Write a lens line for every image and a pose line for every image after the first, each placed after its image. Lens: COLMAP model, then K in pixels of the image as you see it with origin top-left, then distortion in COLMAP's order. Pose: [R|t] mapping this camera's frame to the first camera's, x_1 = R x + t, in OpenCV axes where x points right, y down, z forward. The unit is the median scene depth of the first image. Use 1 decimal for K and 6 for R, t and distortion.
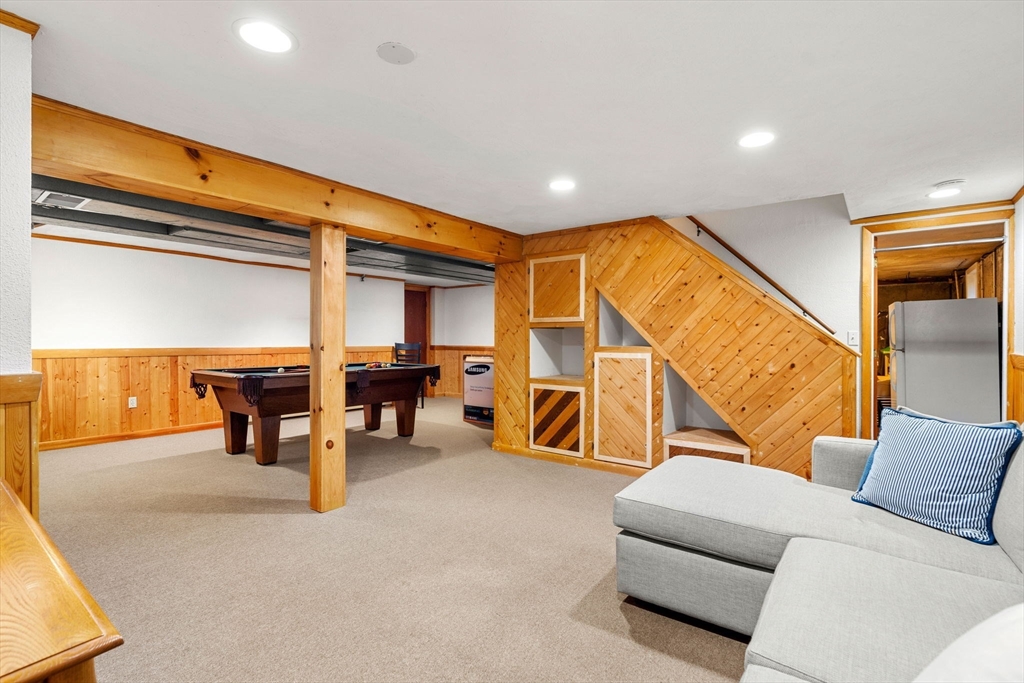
lens RADIAL K [[471.0, 0, 509.0], [0, 471.0, 341.5], [0, 0, 1]] dist [-0.004105, 0.000484]
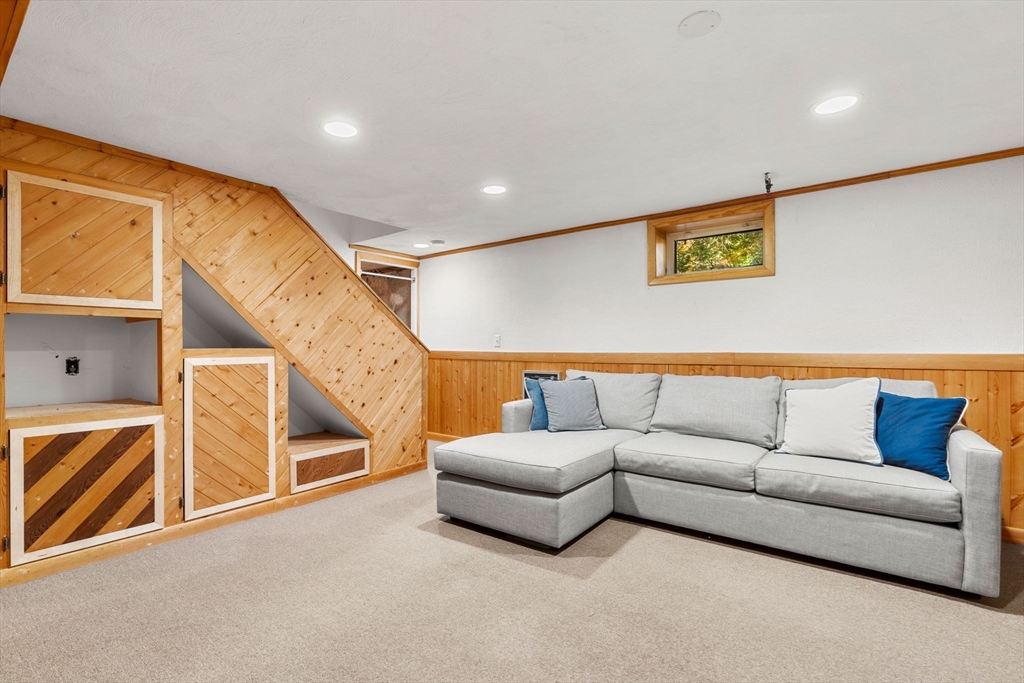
lens RADIAL K [[471.0, 0, 509.5], [0, 471.0, 342.6], [0, 0, 1]] dist [-0.004105, 0.000484]
pose [[0.008605, 0.003213, 0.999958, -0.468110], [0.008179, 0.999961, -0.003283, 0.006971], [-0.999930, 0.008207, 0.008578, 0.539270]]
